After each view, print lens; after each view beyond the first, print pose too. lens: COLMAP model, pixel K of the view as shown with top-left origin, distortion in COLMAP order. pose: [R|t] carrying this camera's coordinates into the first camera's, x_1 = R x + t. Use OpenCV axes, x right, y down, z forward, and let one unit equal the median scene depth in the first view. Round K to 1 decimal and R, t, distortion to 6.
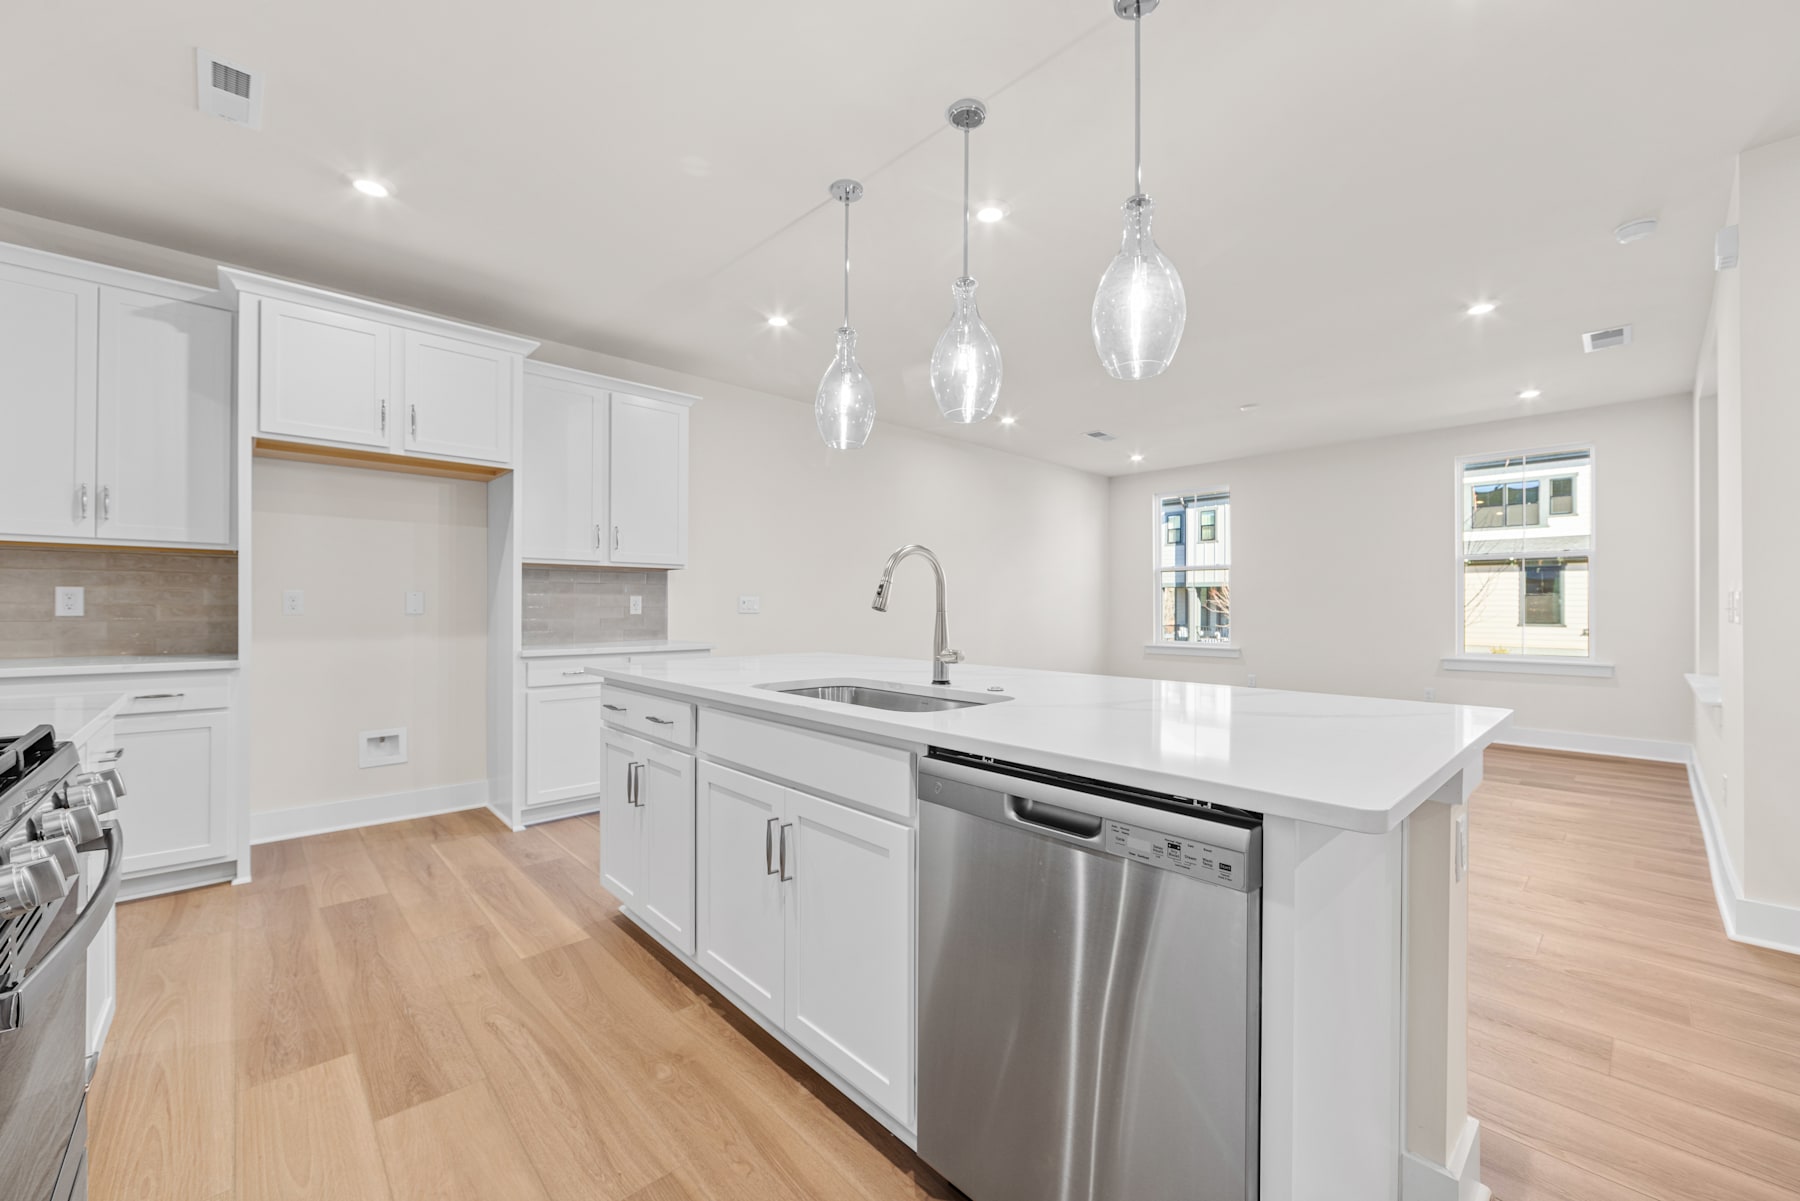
lens RADIAL K [[707.2, 0, 903.5], [0, 707.2, 597.2], [0, 0, 1]] dist [-0.002477, -0.000383]
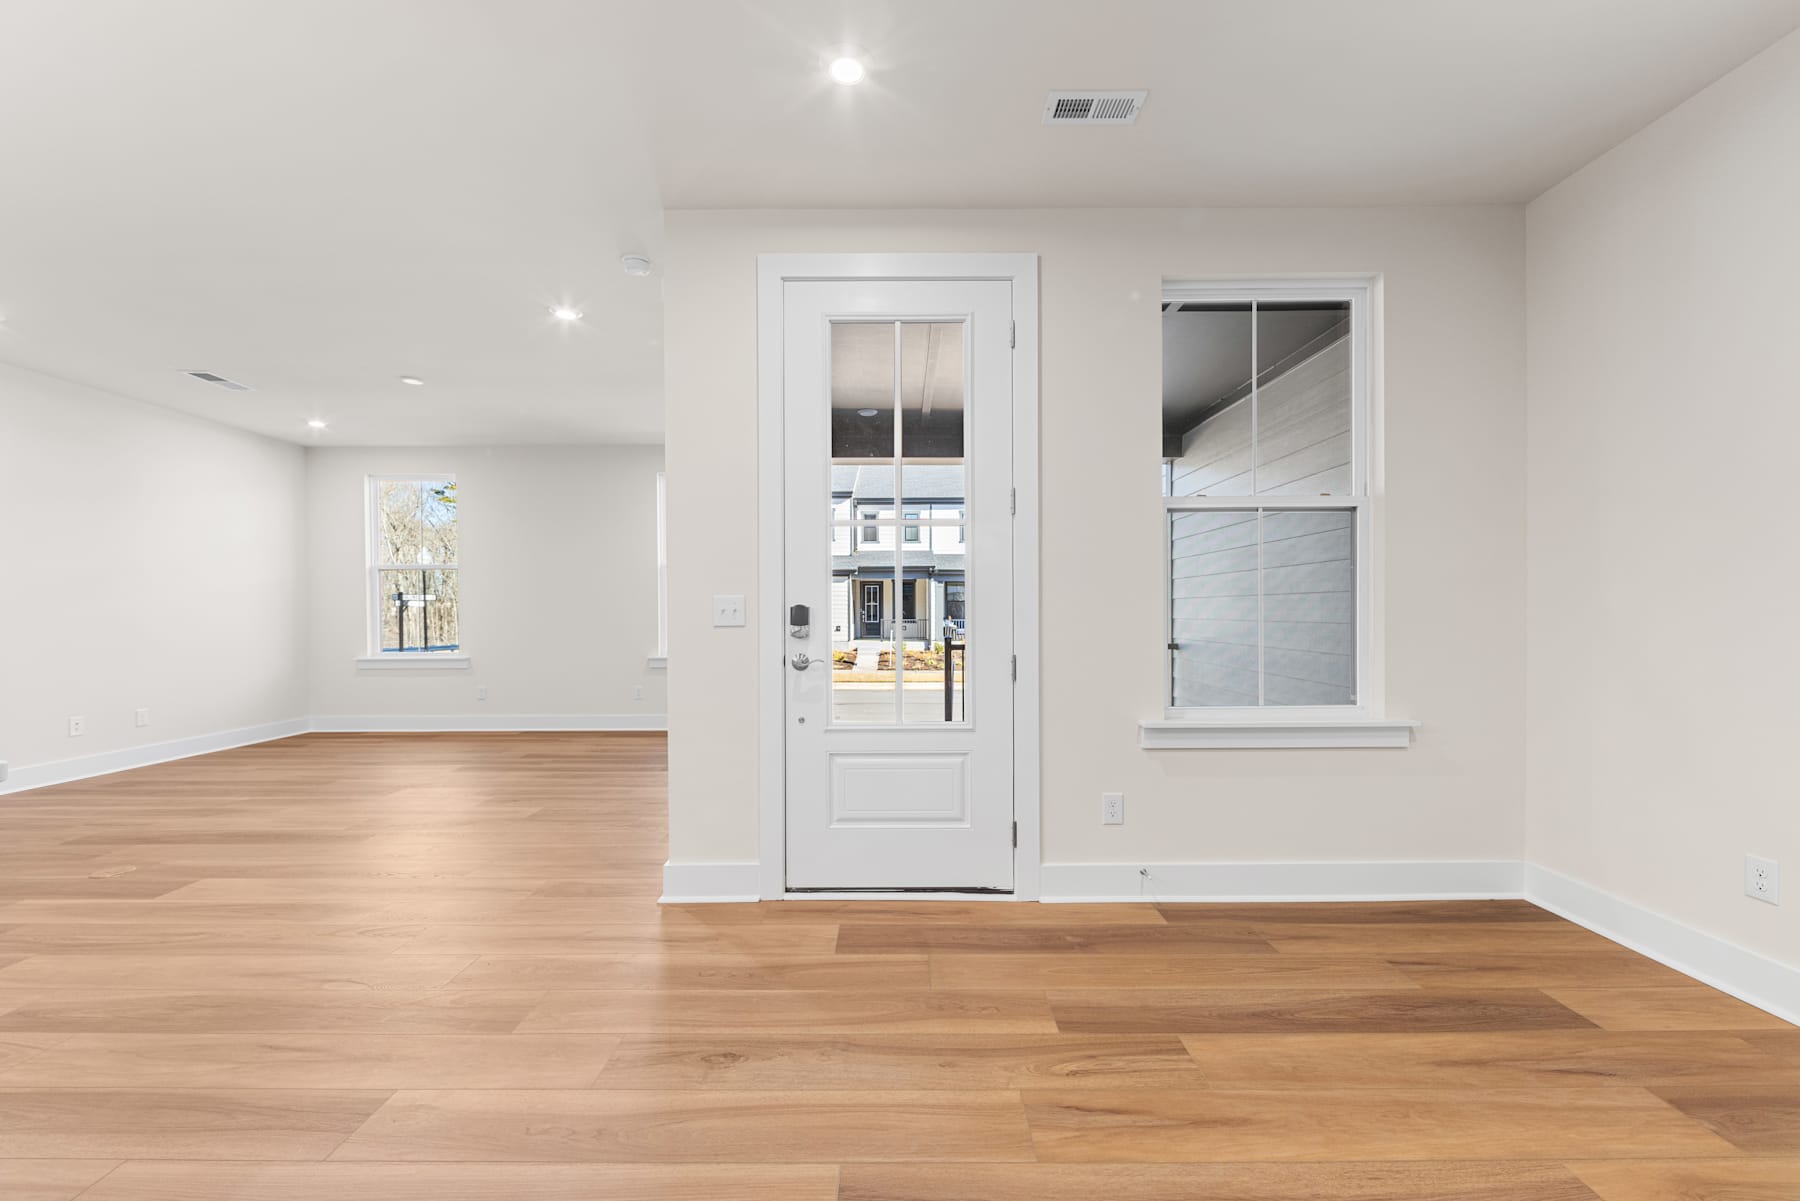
lens RADIAL K [[707.2, 0, 903.5], [0, 707.2, 597.2], [0, 0, 1]] dist [-0.002477, -0.000383]
pose [[0.679489, 0.007165, 0.733651, 0.197319], [-0.001754, 0.999965, -0.008141, 0.002460], [-0.733684, 0.004245, 0.679478, -0.020224]]
